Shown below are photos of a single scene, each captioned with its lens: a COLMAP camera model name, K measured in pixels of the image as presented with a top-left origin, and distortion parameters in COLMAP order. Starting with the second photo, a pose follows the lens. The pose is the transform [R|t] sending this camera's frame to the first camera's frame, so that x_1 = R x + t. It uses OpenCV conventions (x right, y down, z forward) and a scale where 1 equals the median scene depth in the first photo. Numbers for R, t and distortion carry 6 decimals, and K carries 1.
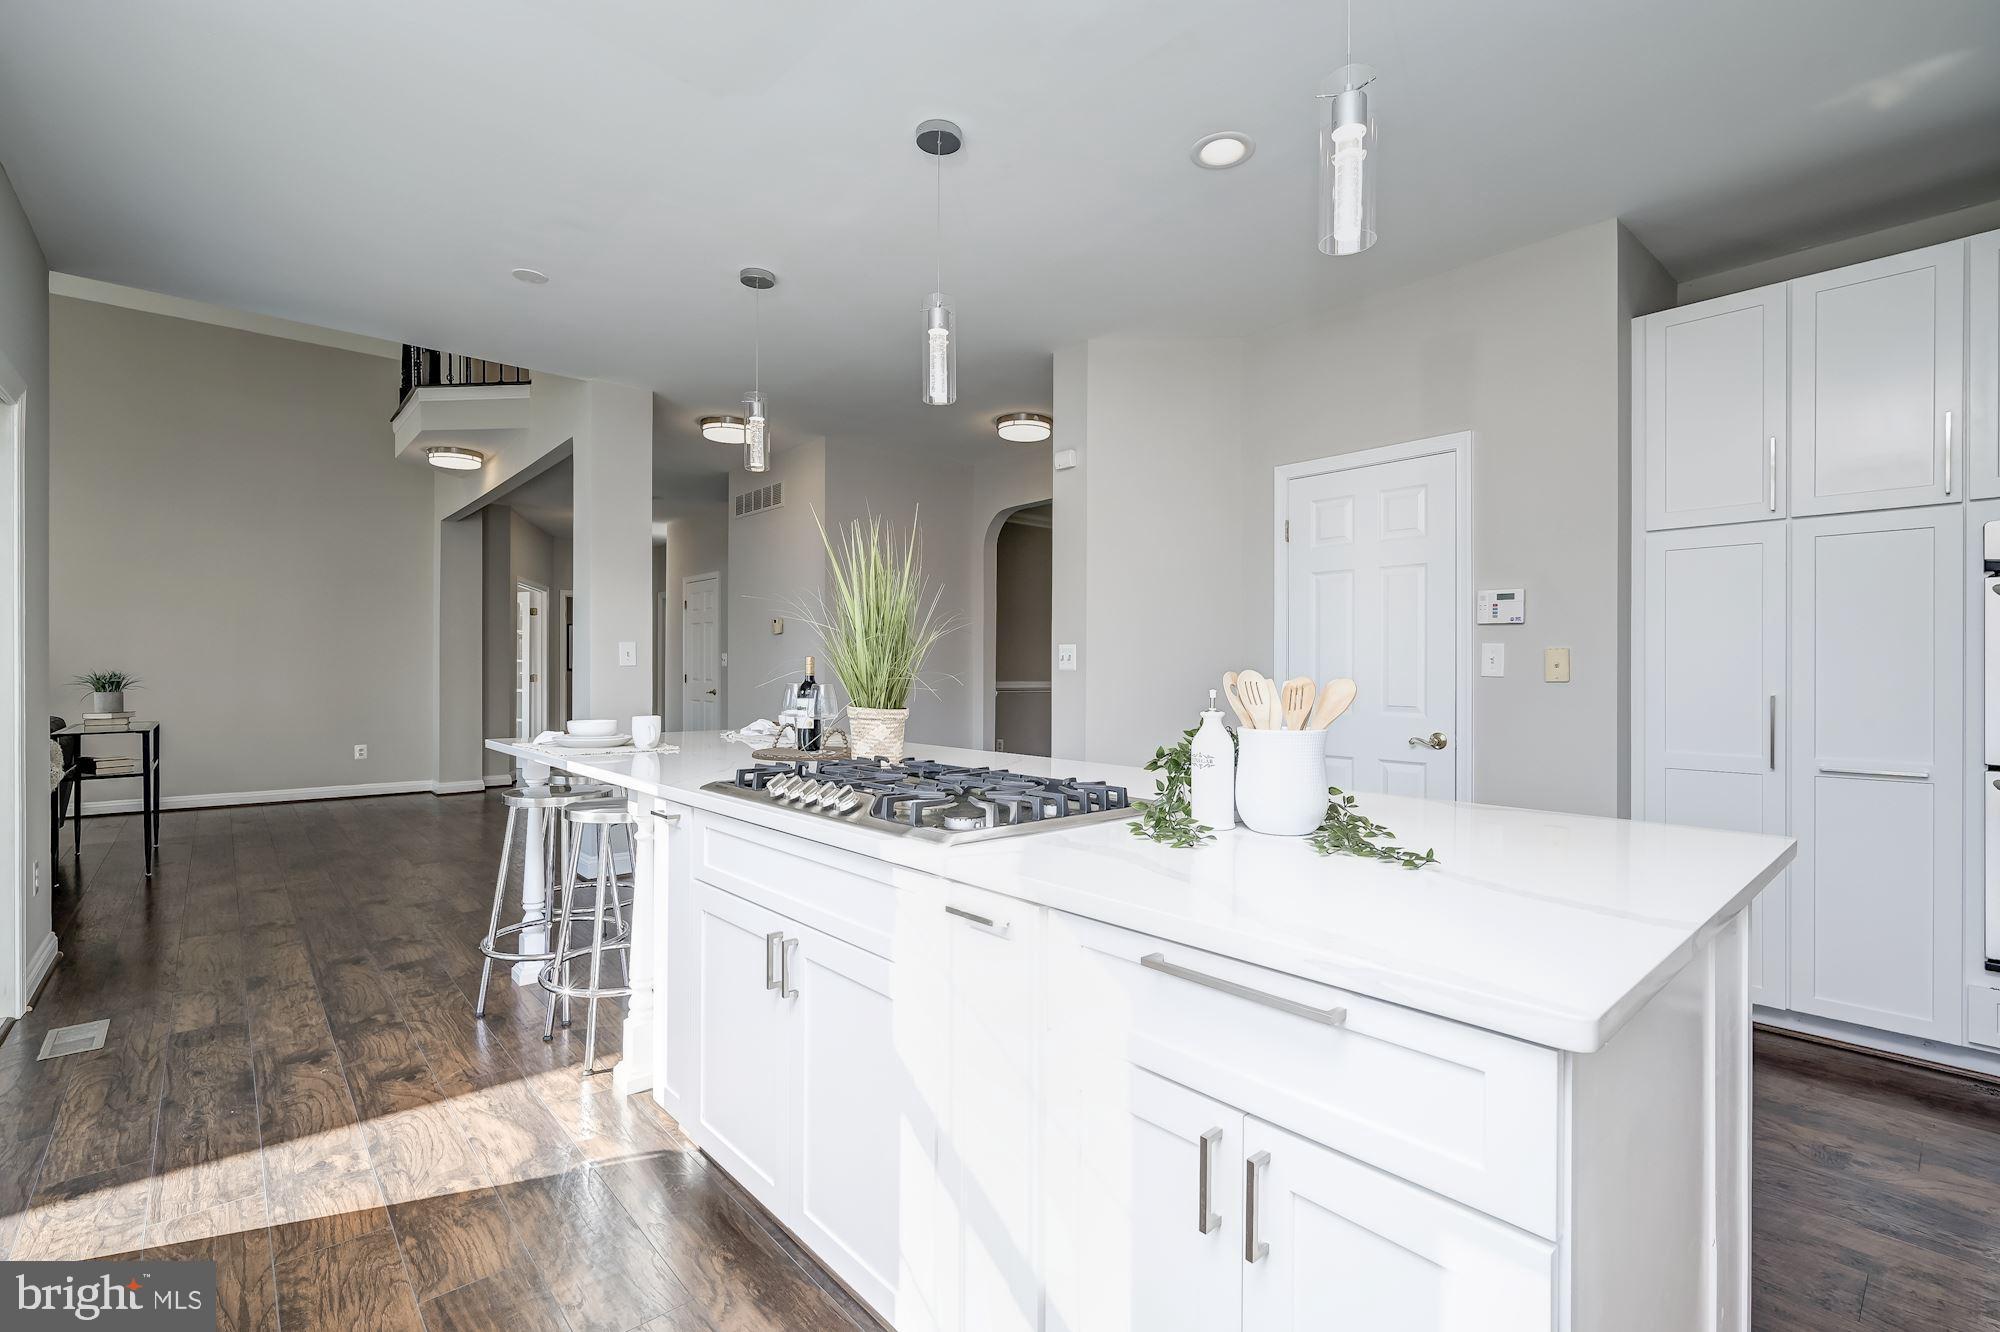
lens RADIAL K [[883.5, 0, 1011.2], [0, 883.5, 662.6], [0, 0, 1]] dist [-0.003530, 0.001640]
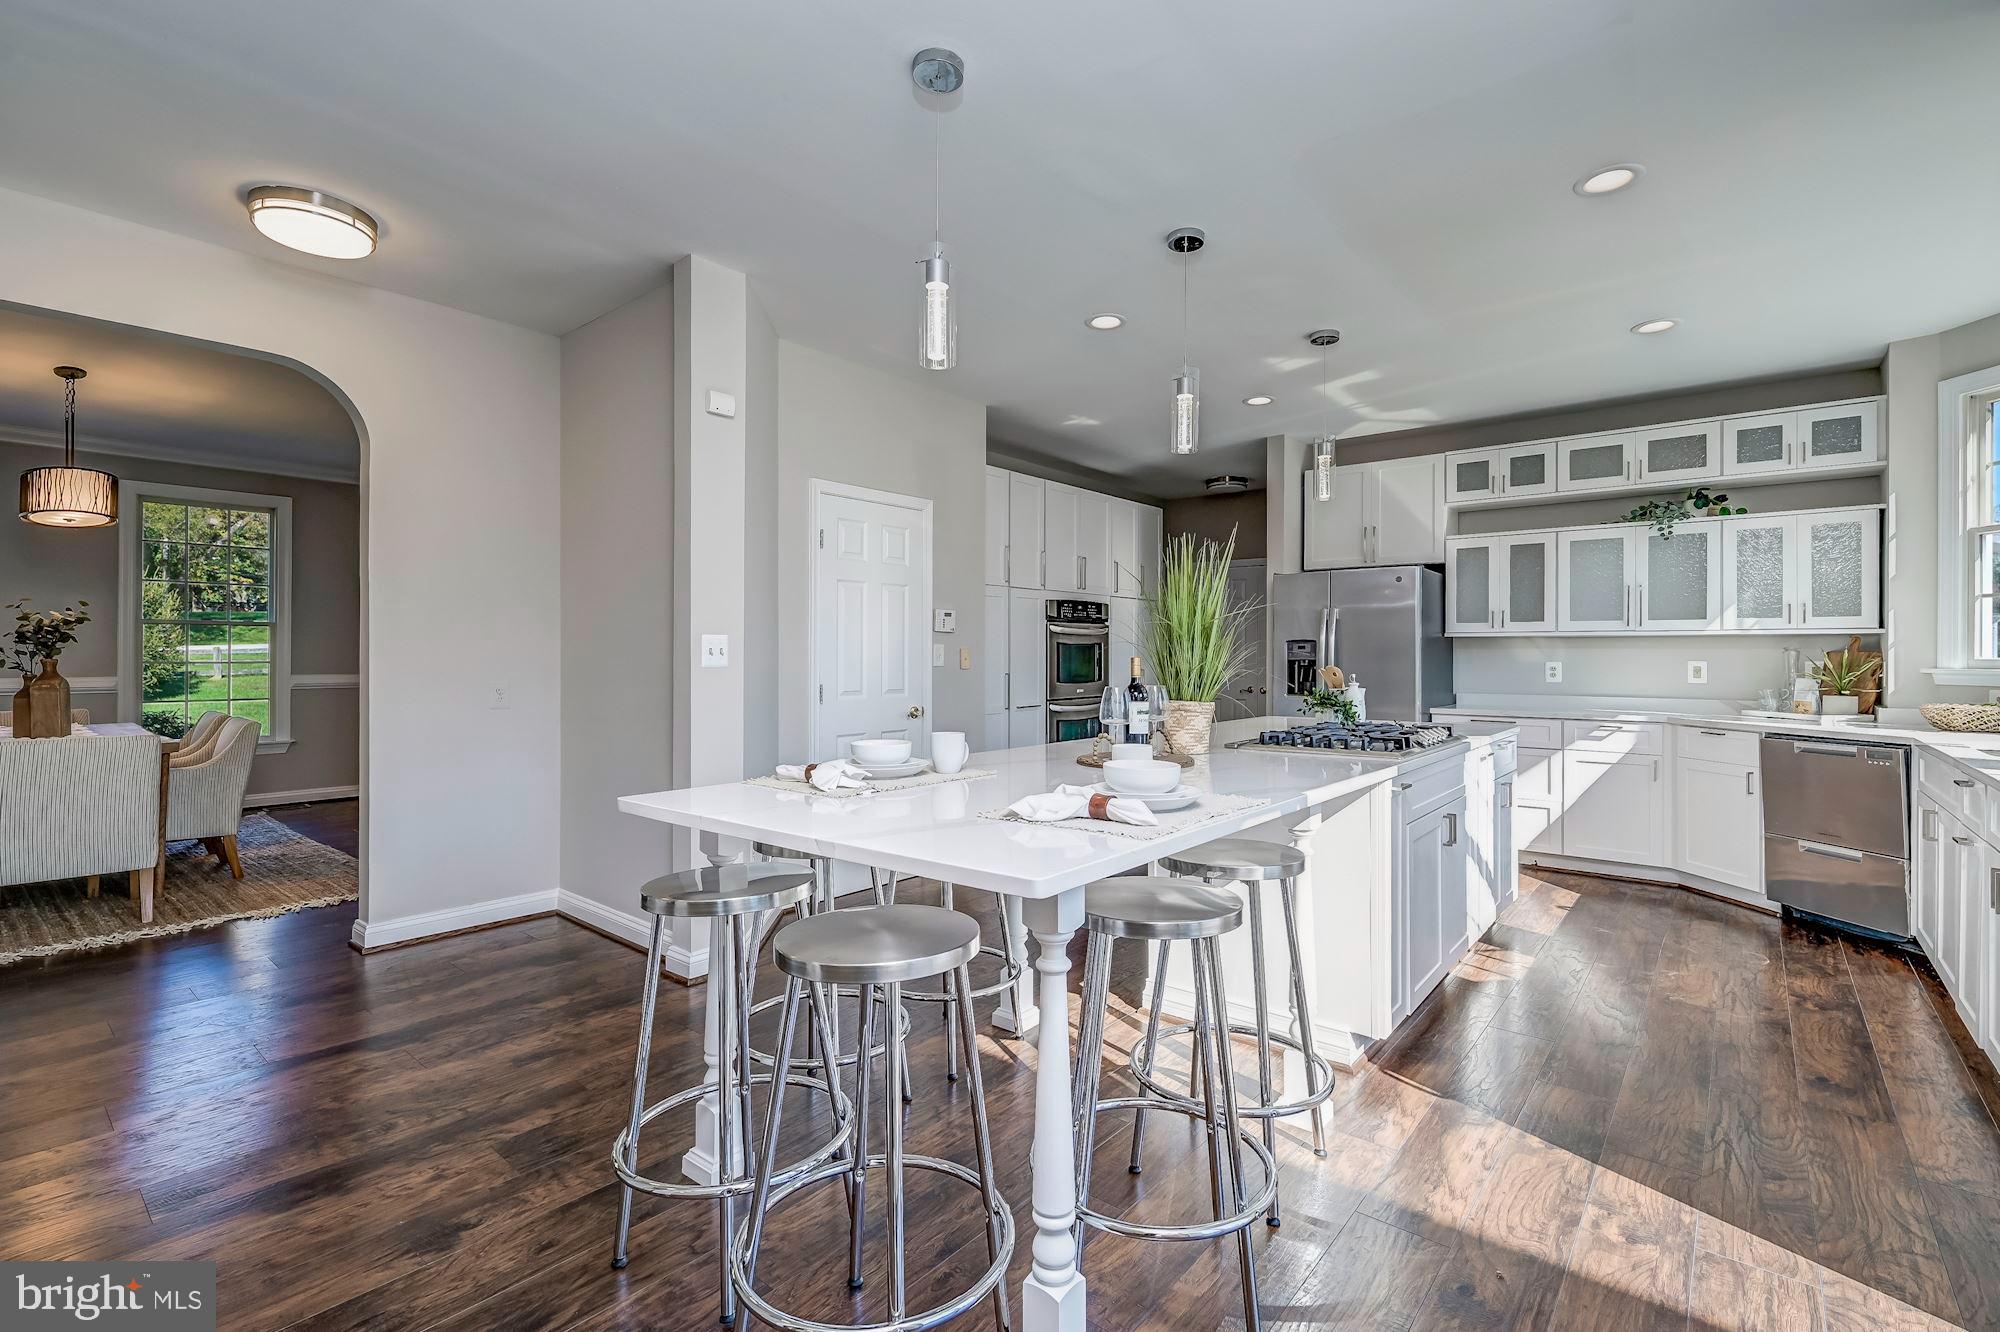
lens RADIAL K [[883.5, 0, 1011.1], [0, 883.5, 663.6], [0, 0, 1]] dist [-0.003530, 0.001640]
pose [[-0.136328, -0.014047, 0.990564, -1.515492], [-0.007832, 0.999884, 0.013101, -0.013549], [-0.990633, -0.005972, -0.136422, 1.684895]]
